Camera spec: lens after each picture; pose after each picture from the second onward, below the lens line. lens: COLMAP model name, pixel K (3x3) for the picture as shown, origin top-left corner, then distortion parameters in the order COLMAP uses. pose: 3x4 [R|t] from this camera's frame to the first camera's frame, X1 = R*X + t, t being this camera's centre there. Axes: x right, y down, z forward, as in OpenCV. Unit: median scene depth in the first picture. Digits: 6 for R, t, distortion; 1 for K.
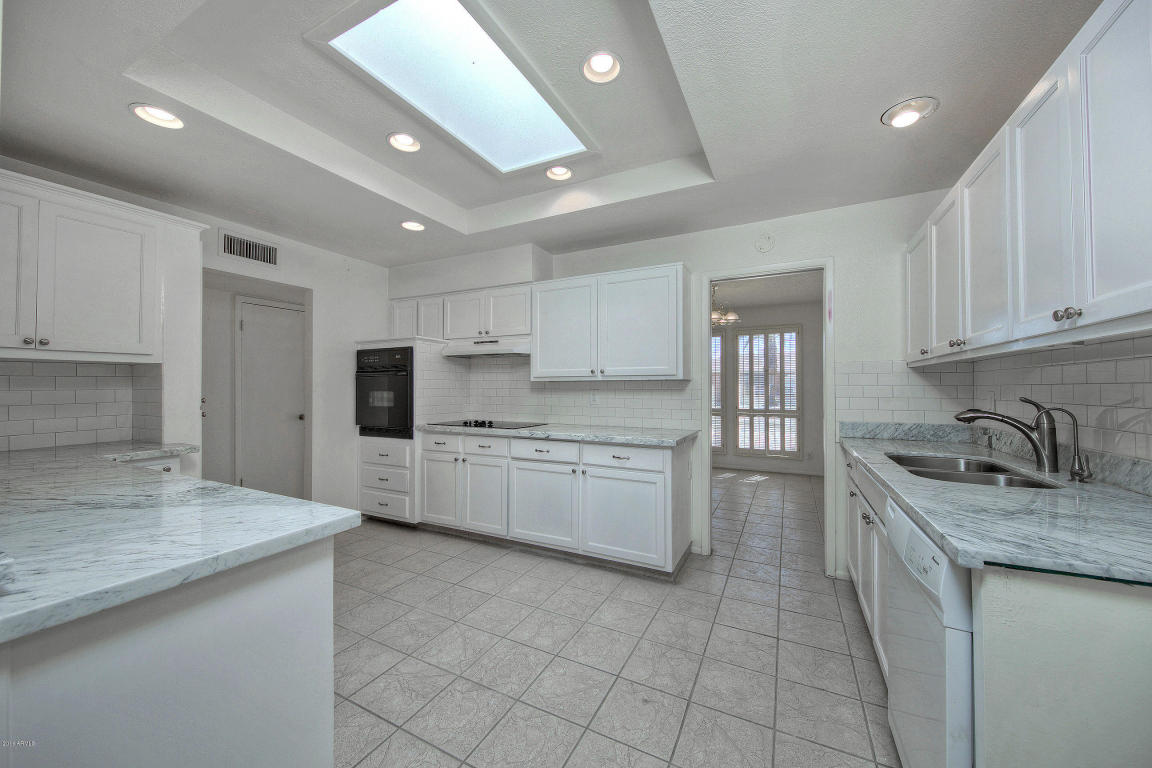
lens RADIAL K [[409.0, 0, 585.8], [0, 409.0, 380.8], [0, 0, 1]] dist [-0.001331, -0.000865]
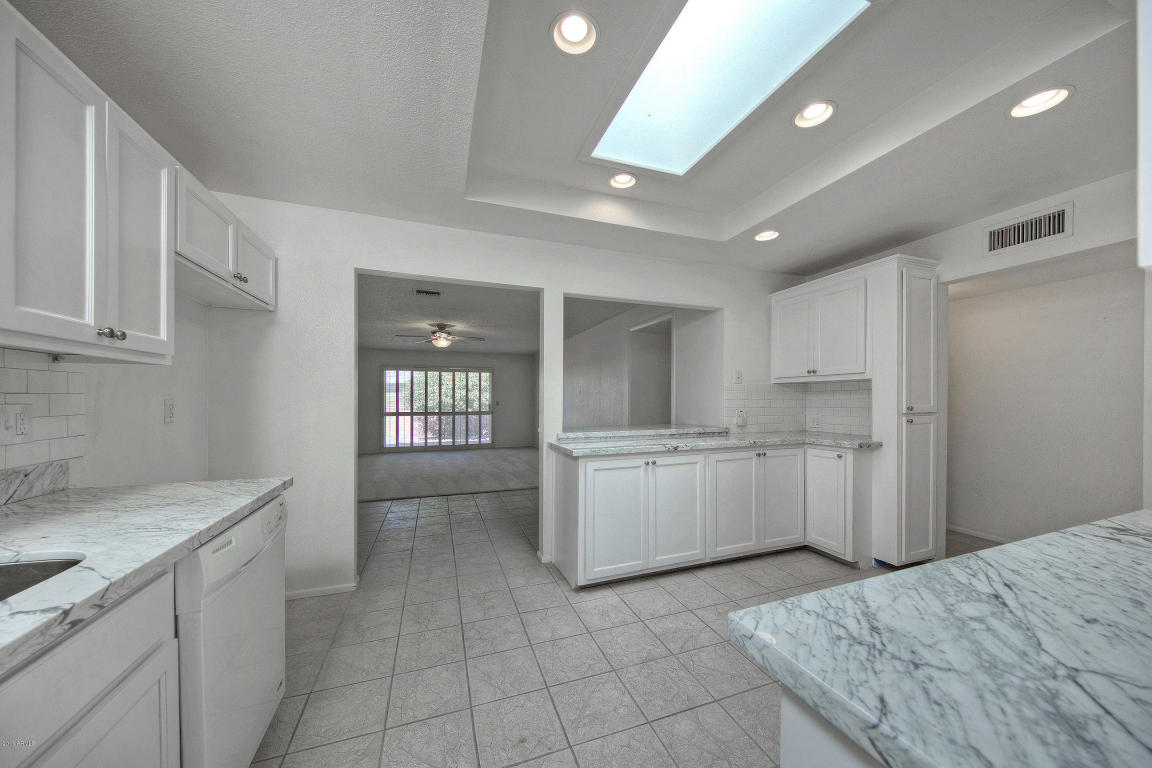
lens RADIAL K [[390.0, 0, 586.1], [0, 390.0, 401.3], [0, 0, 1]] dist [0.000054, -0.000124]
pose [[-0.674312, -0.003437, -0.738439, 0.414655], [0.000990, 0.999984, -0.005558, 0.029735], [0.738446, -0.004478, -0.674298, 1.019128]]
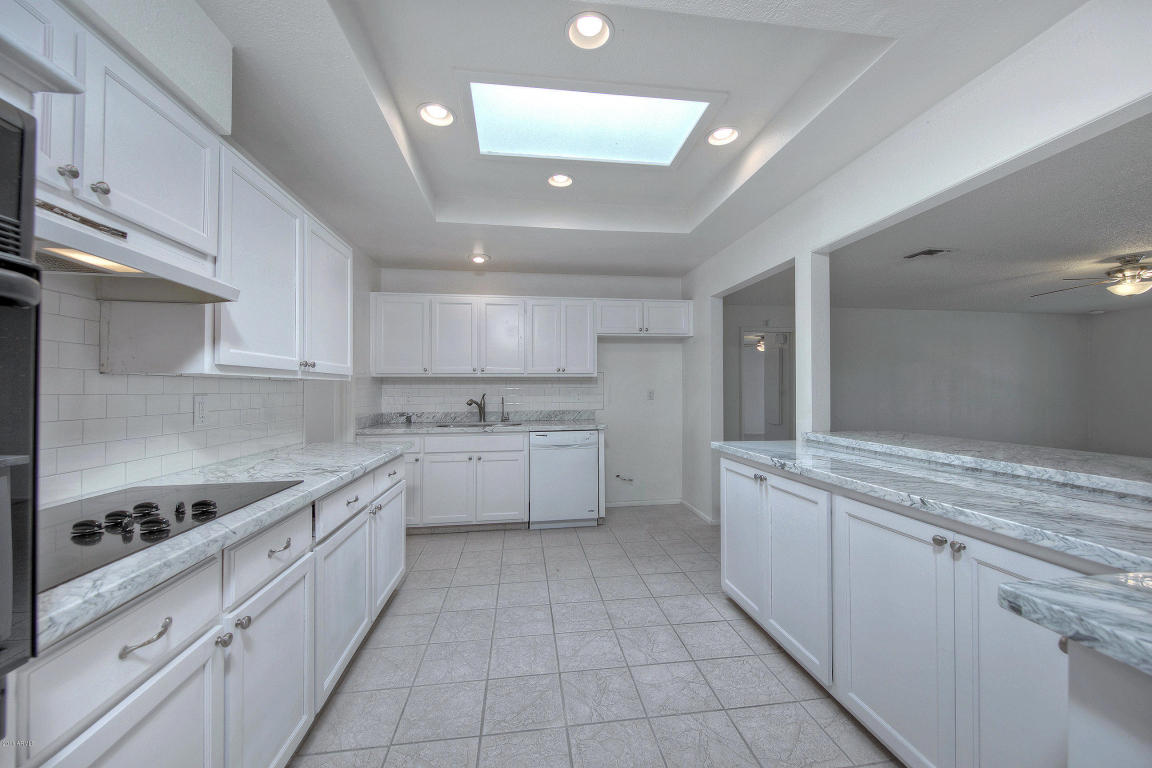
lens RADIAL K [[457.2, 0, 582.4], [0, 457.2, 380.0], [0, 0, 1]] dist [0.003782, 0.000413]
pose [[-0.565433, 0.010782, 0.824724, -0.896392], [-0.005706, 0.999840, -0.016983, 0.018004], [-0.824775, -0.014308, -0.565280, 1.211306]]
